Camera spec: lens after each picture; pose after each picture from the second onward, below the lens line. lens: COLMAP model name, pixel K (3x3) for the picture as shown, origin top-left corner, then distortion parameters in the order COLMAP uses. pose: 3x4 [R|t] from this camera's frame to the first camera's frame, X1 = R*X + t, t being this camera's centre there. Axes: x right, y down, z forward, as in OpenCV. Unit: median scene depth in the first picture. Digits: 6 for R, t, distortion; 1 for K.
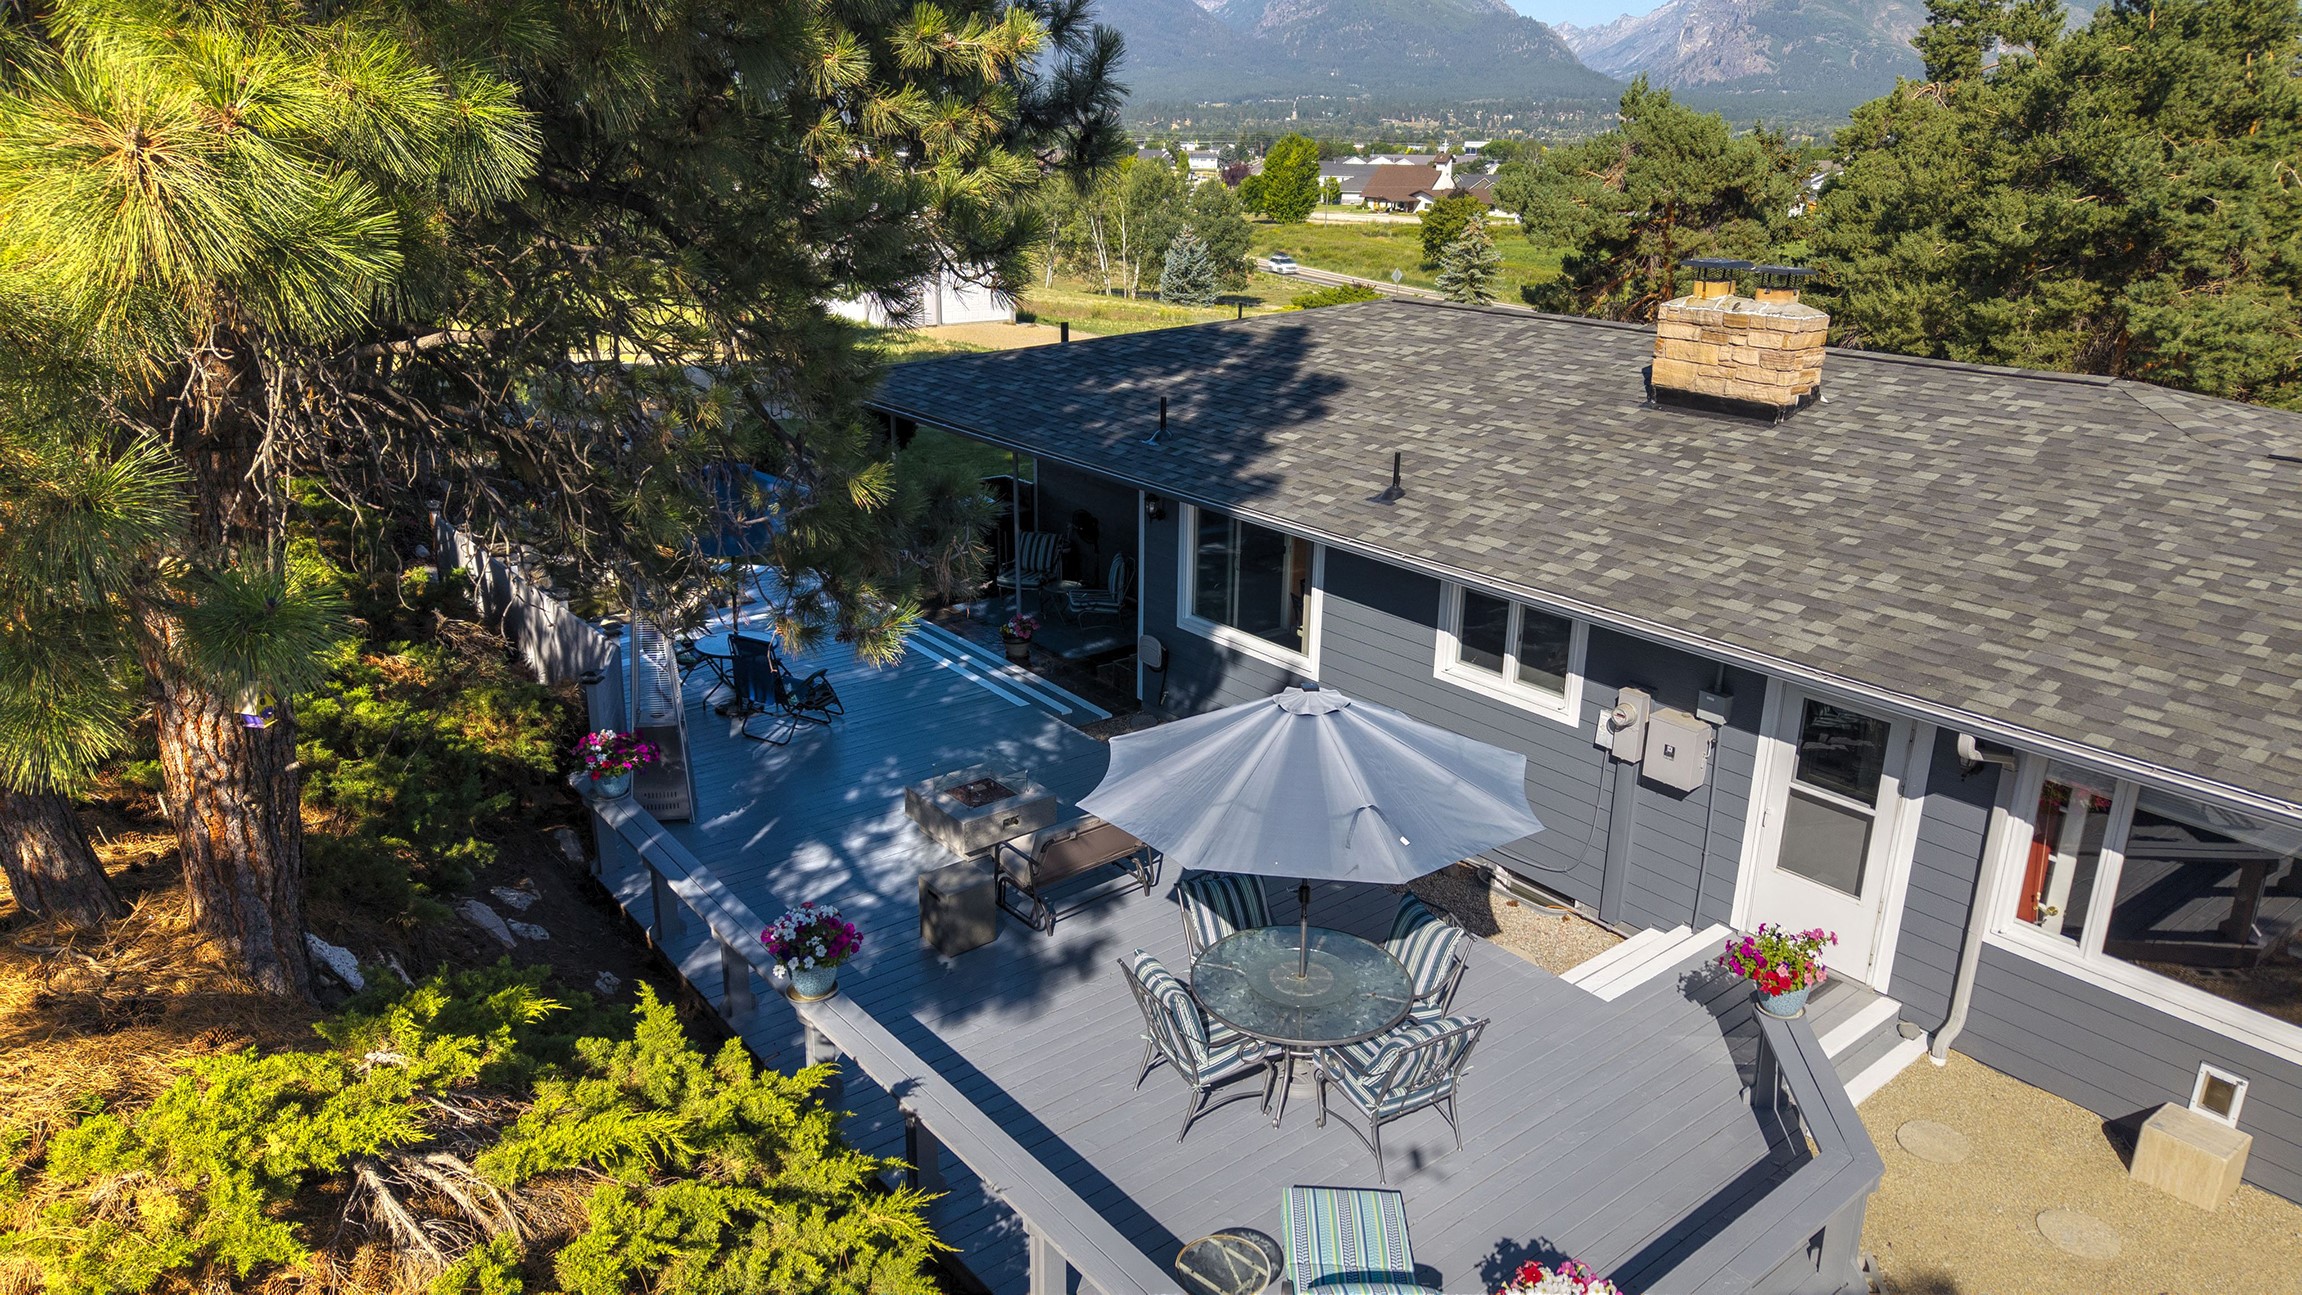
lens RADIAL K [[1542.0, 0, 1153.4], [0, 1542.0, 650.3], [0, 0, 1]] dist [0.018681, -0.019314]
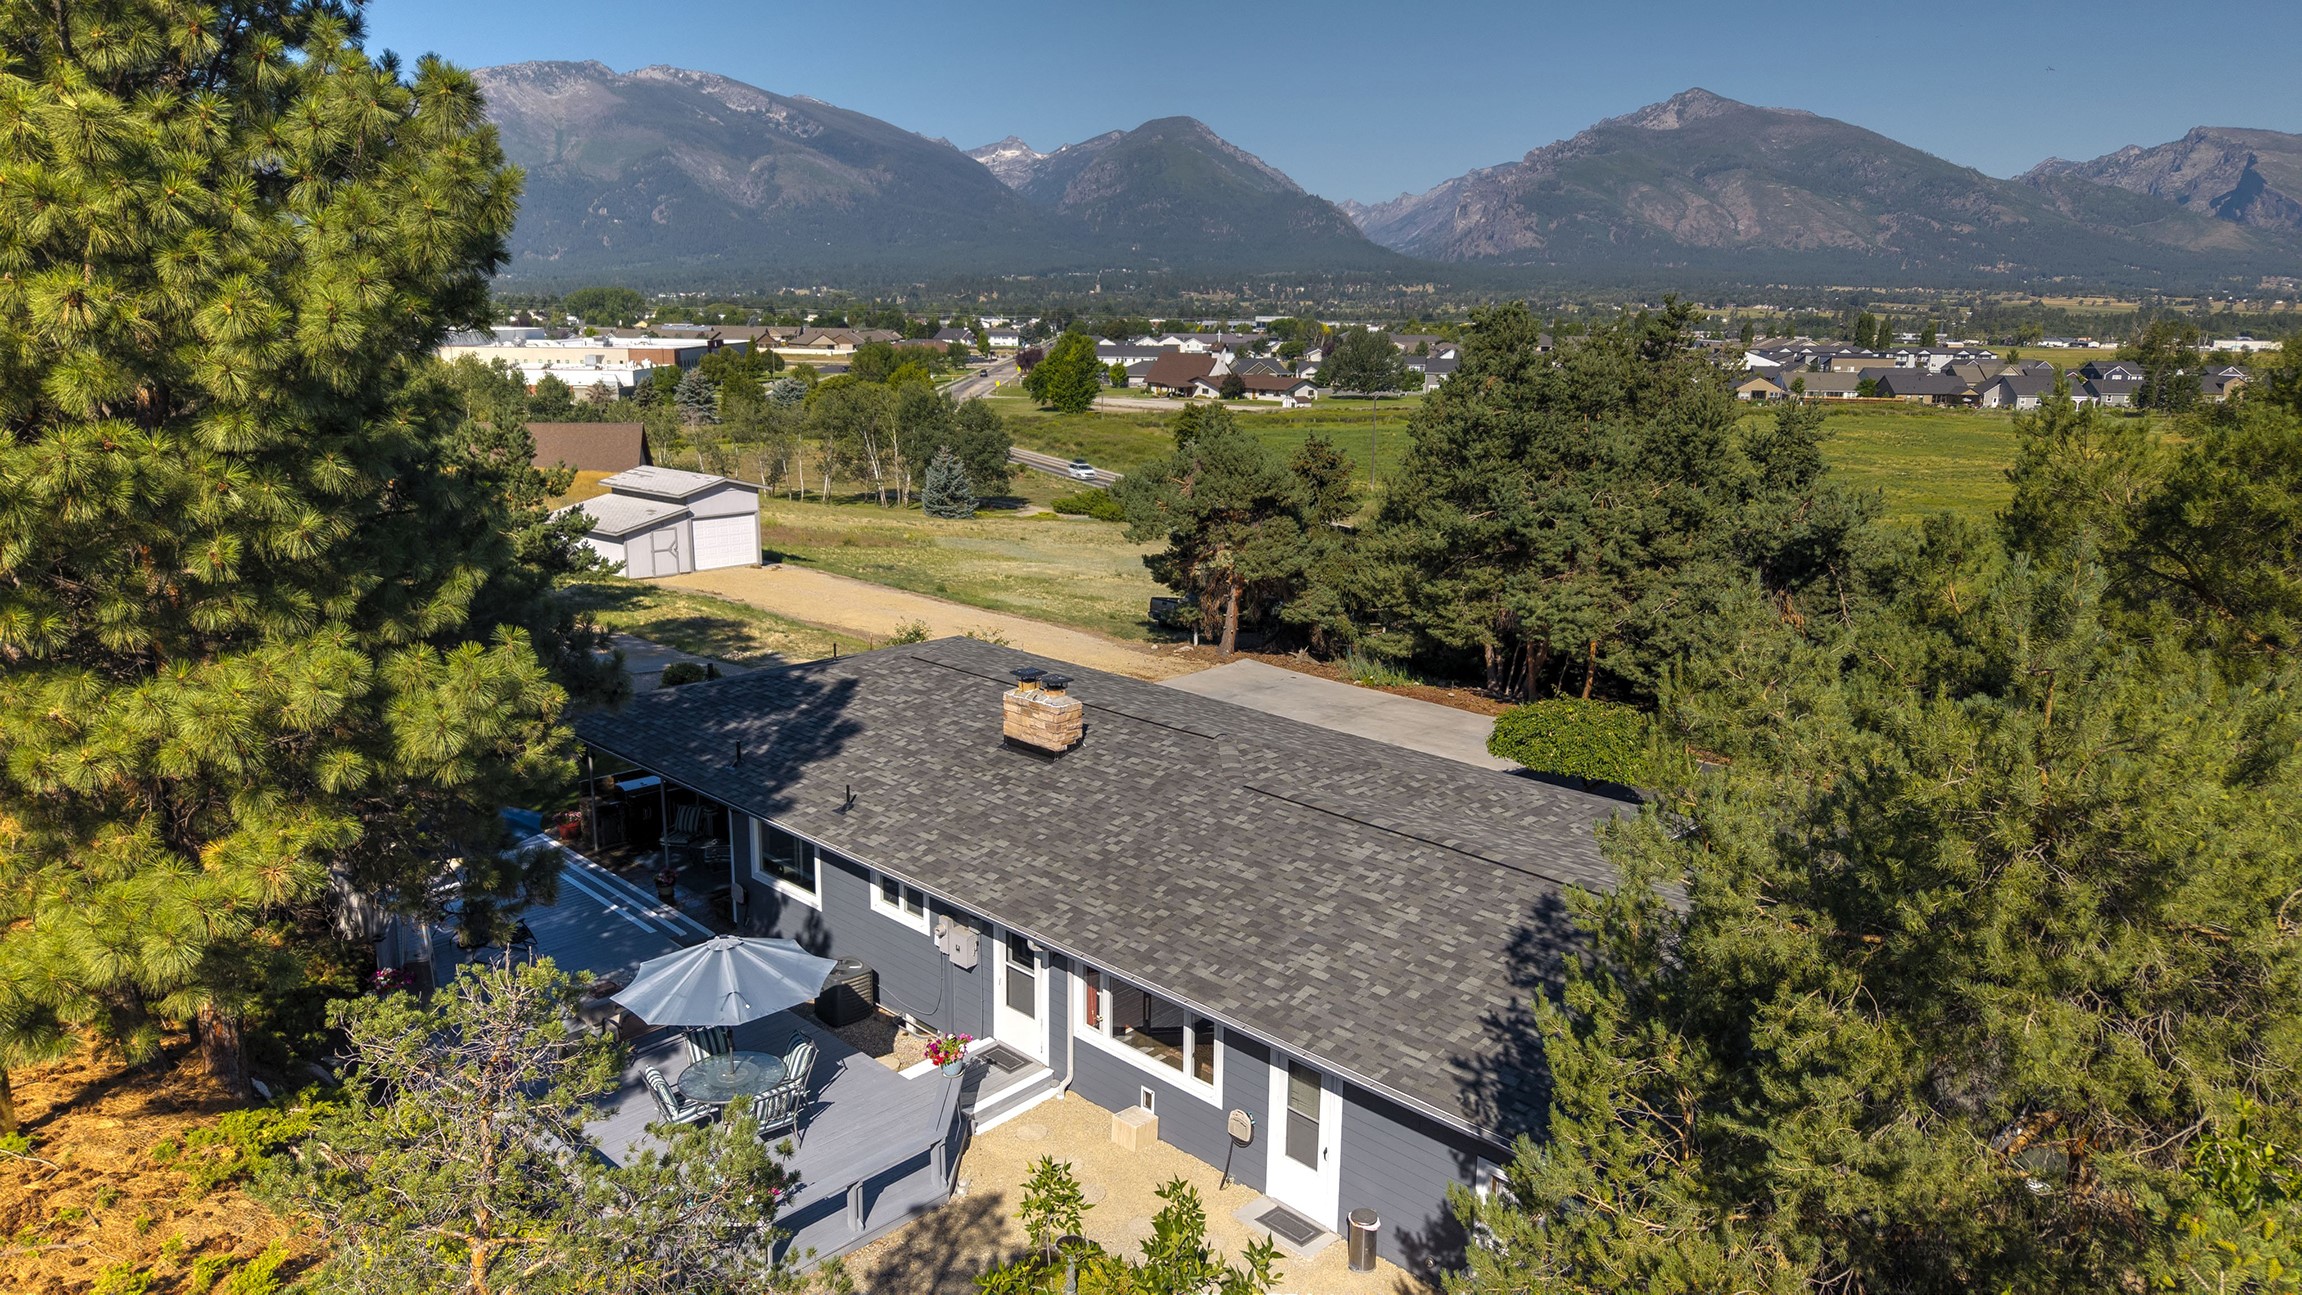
lens RADIAL K [[1562.6, 0, 1153.1], [0, 1562.6, 598.3], [0, 0, 1]] dist [0.059242, -0.038636]
pose [[0.993281, -0.026931, 0.112546, 0.315531], [0.041671, 0.990540, -0.130744, -0.089914], [-0.107960, 0.134555, 0.985007, -0.905881]]
